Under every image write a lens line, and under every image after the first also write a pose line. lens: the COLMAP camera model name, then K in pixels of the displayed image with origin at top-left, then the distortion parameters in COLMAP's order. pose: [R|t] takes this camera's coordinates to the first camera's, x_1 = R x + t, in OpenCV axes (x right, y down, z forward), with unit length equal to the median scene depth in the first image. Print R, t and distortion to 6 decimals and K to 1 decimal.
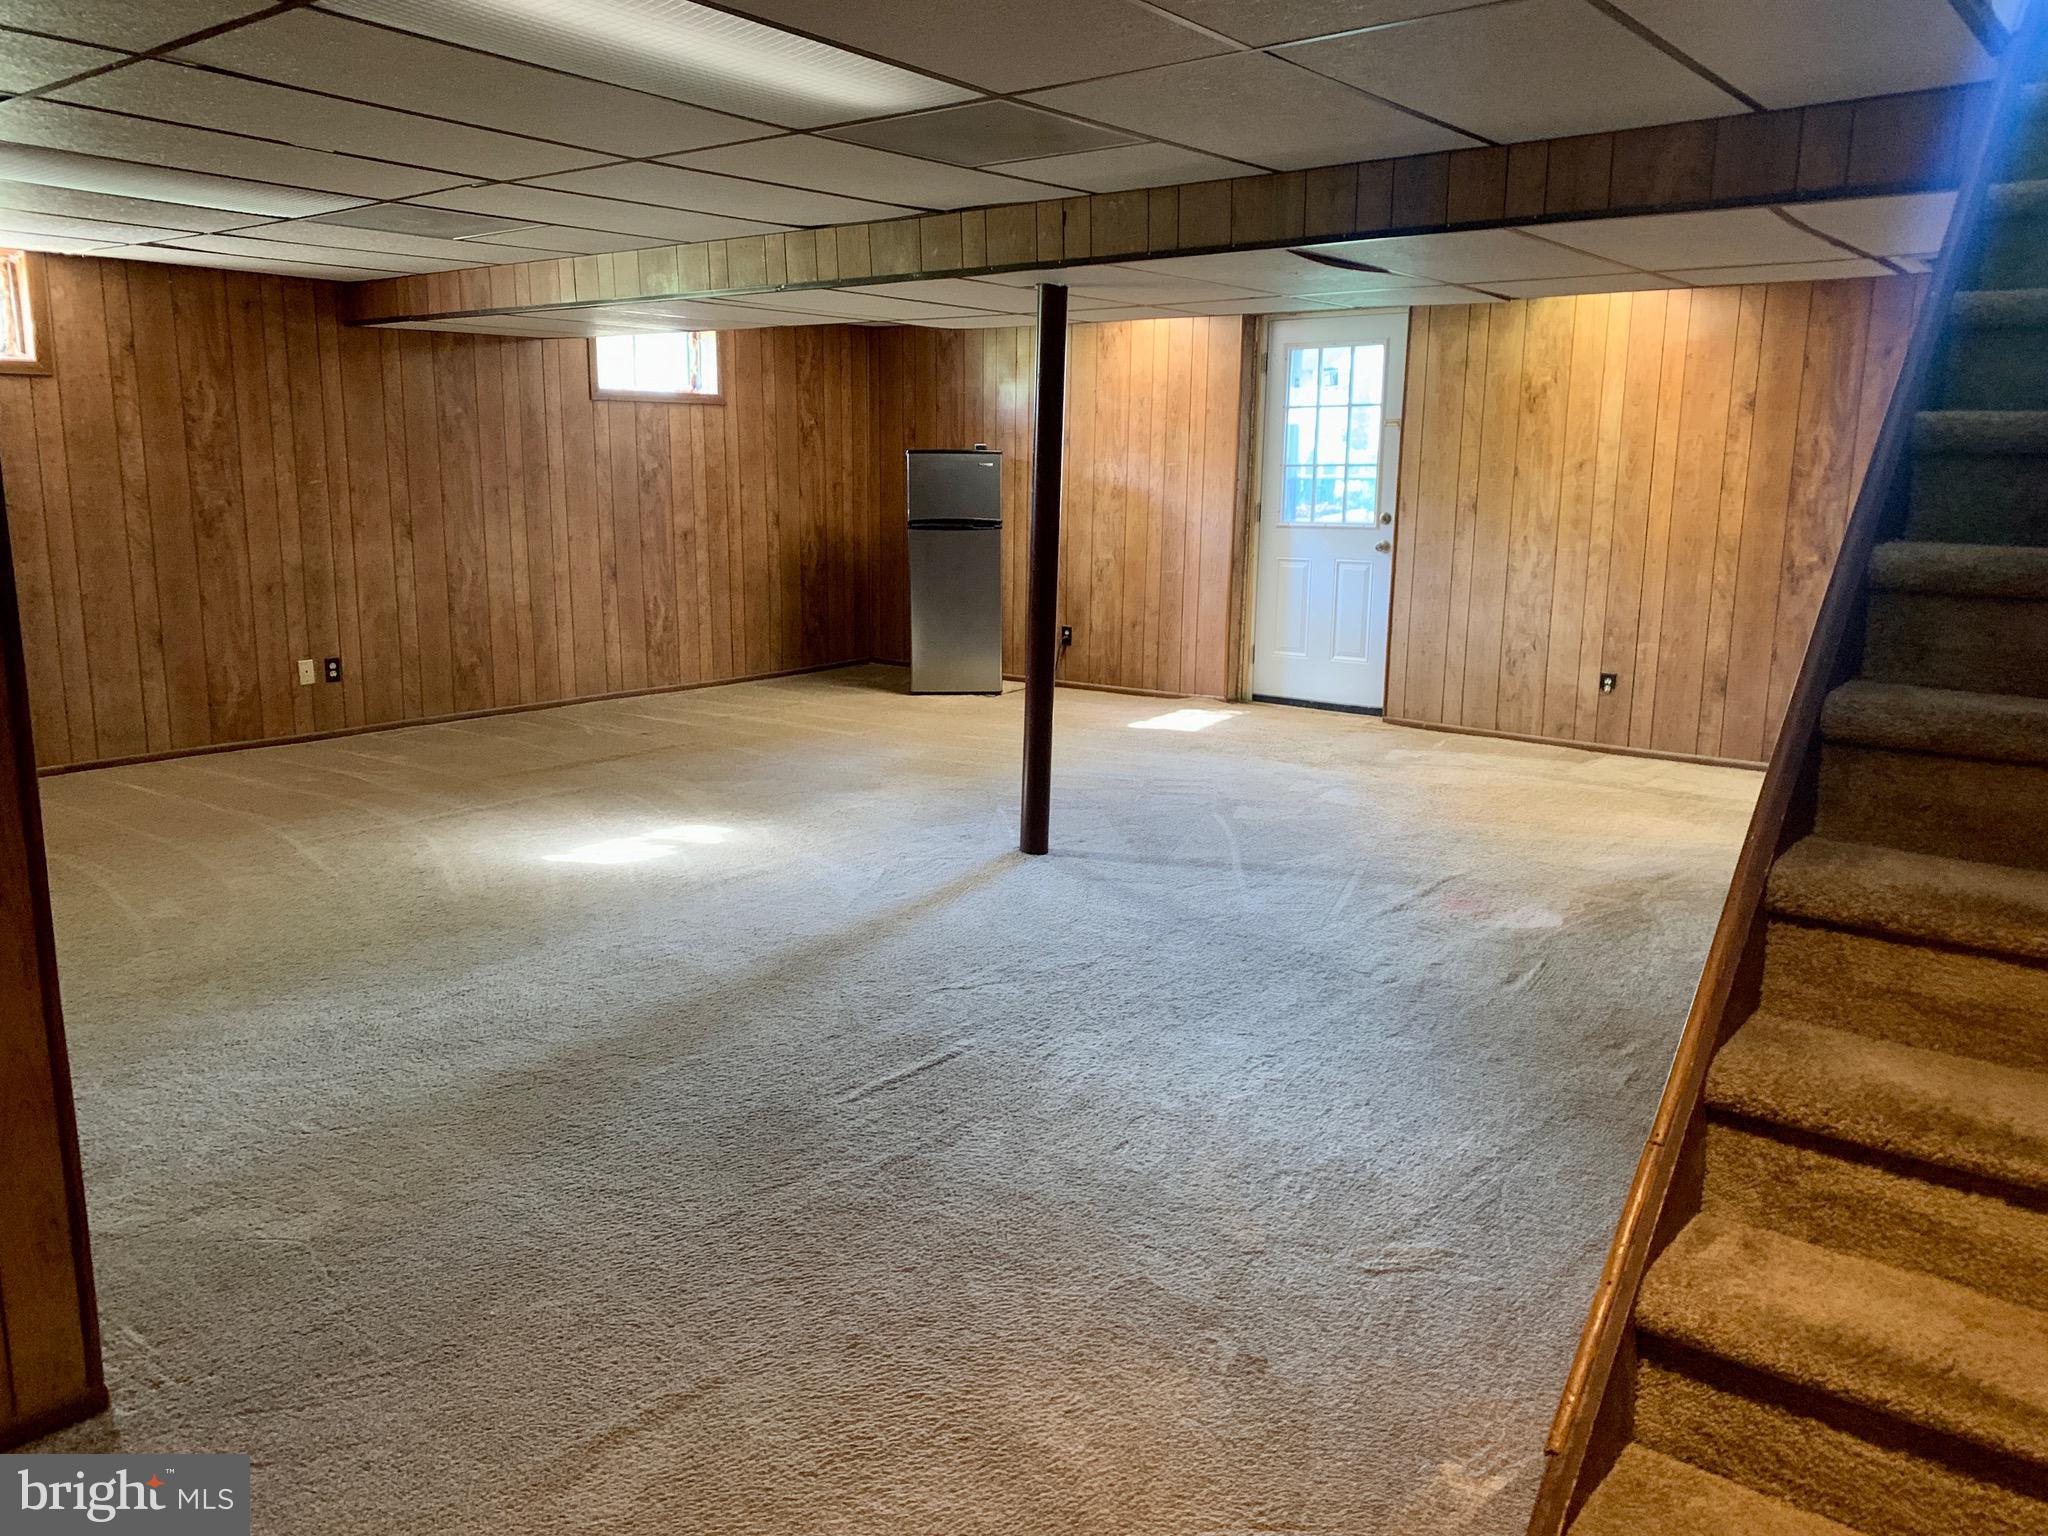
lens RADIAL K [[1566.7, 0, 1024.0], [0, 1566.7, 792.3], [0, 0, 1]] dist [0.061272, -0.123168]
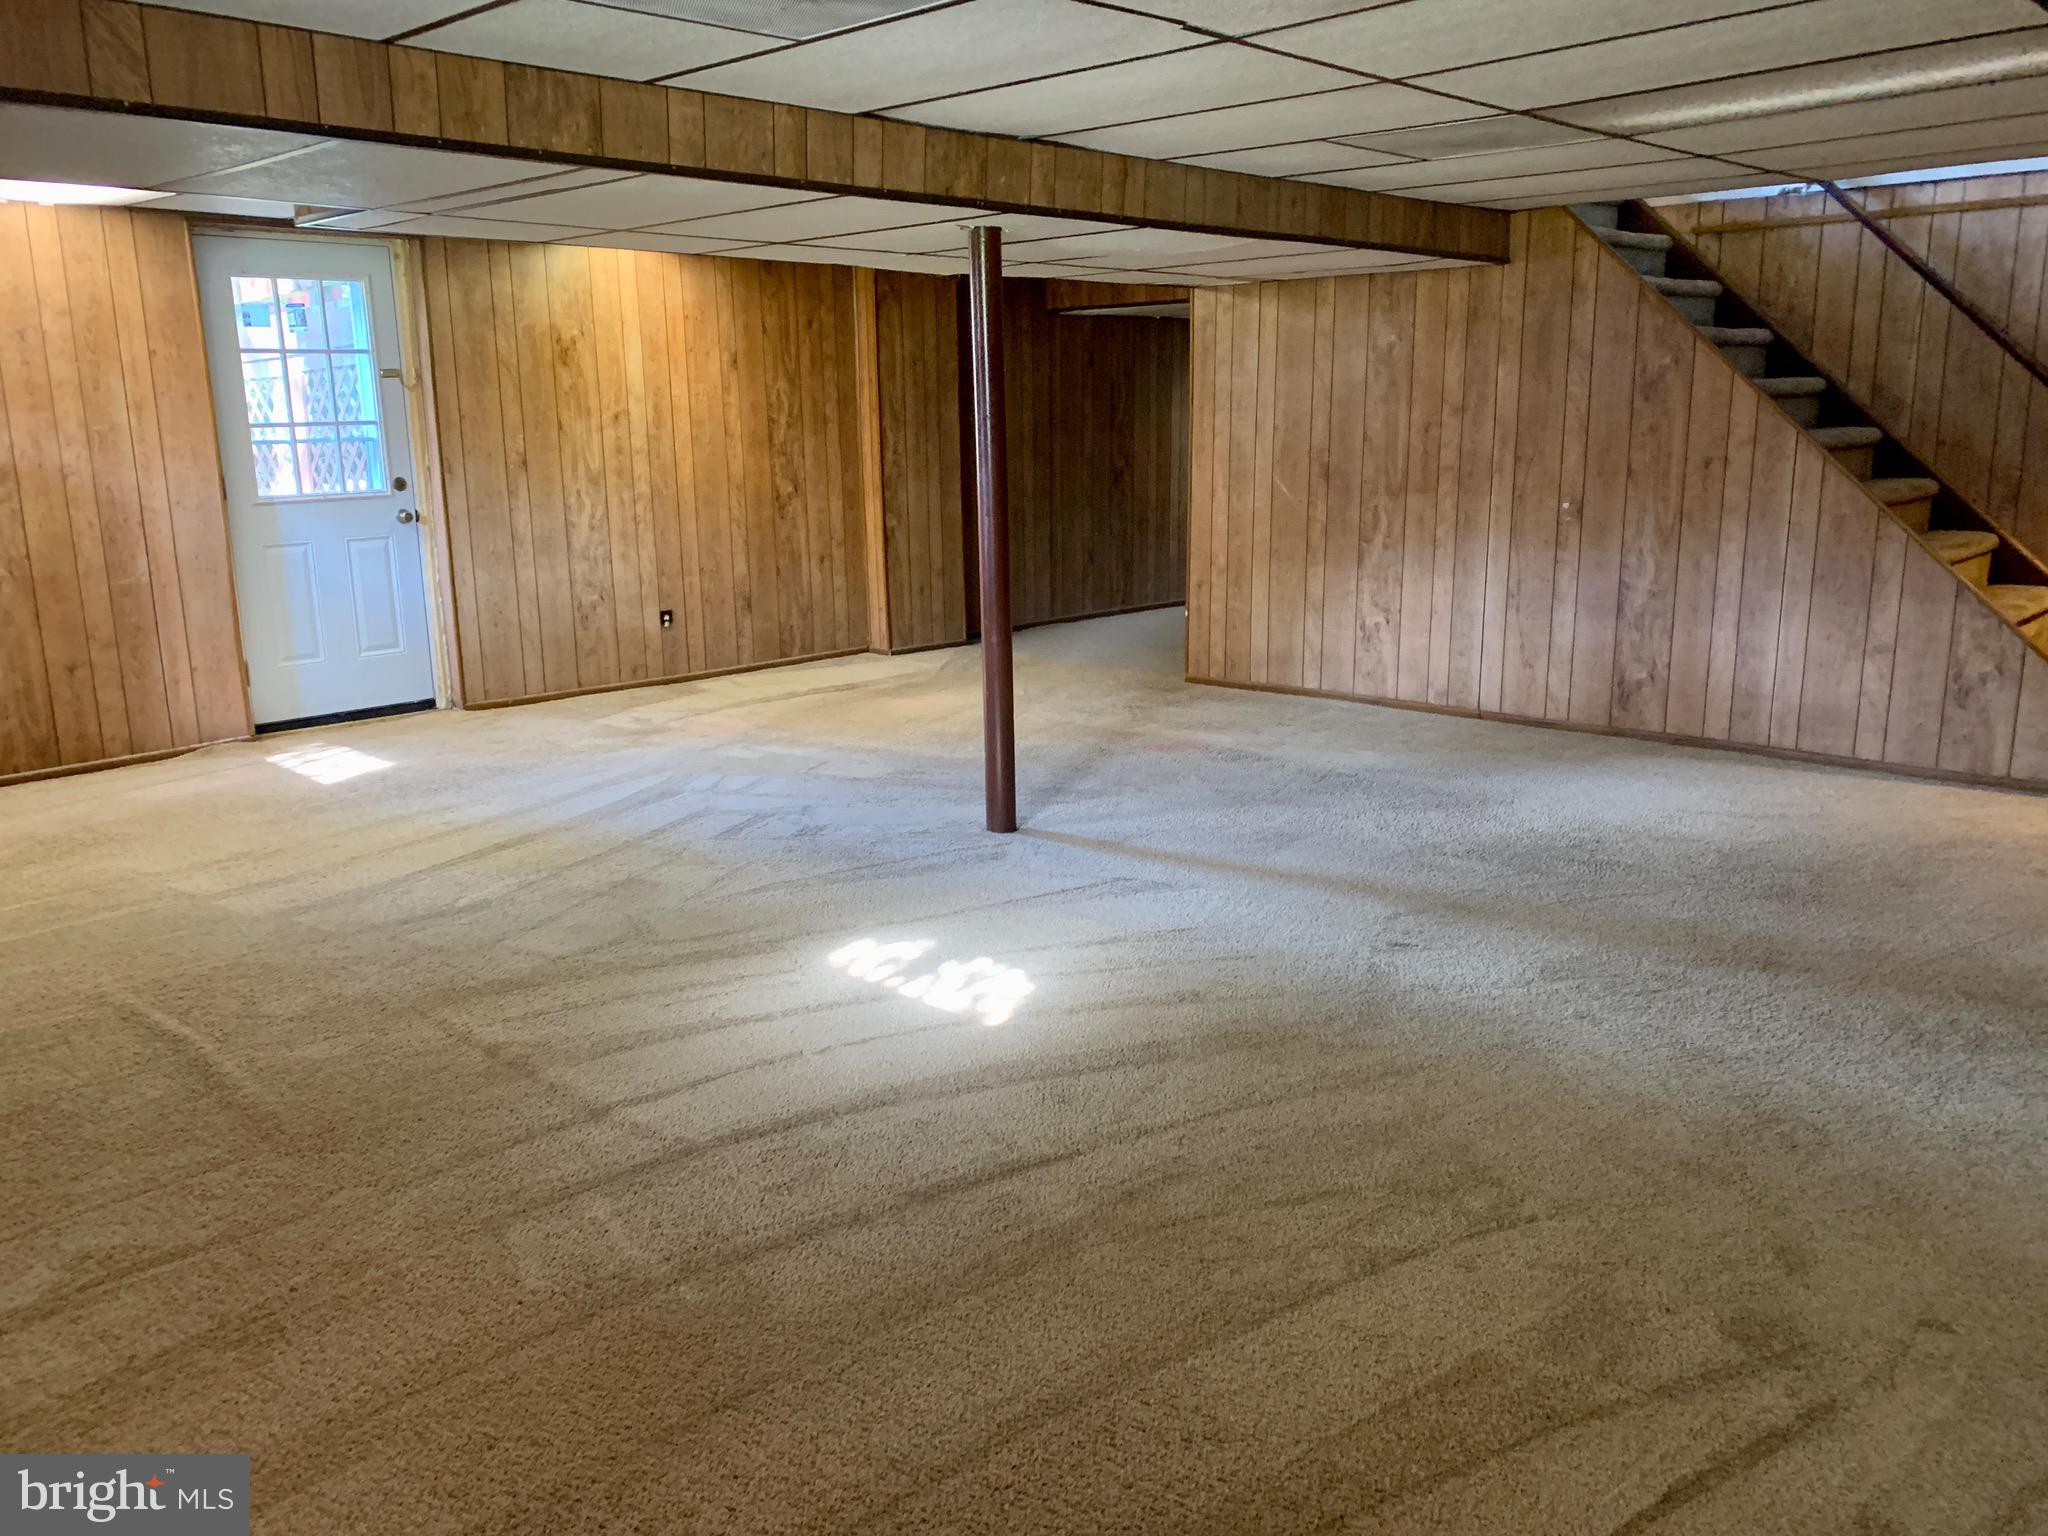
lens RADIAL K [[1548.9, 0, 1024.0], [0, 1548.9, 768.0], [0, 0, 1]] dist [0.020213, -0.001429]
pose [[0.110729, -0.238754, 0.964746, -0.645424], [0.219091, 0.952699, 0.210627, -0.141116], [-0.969401, 0.188044, 0.157800, 0.609260]]
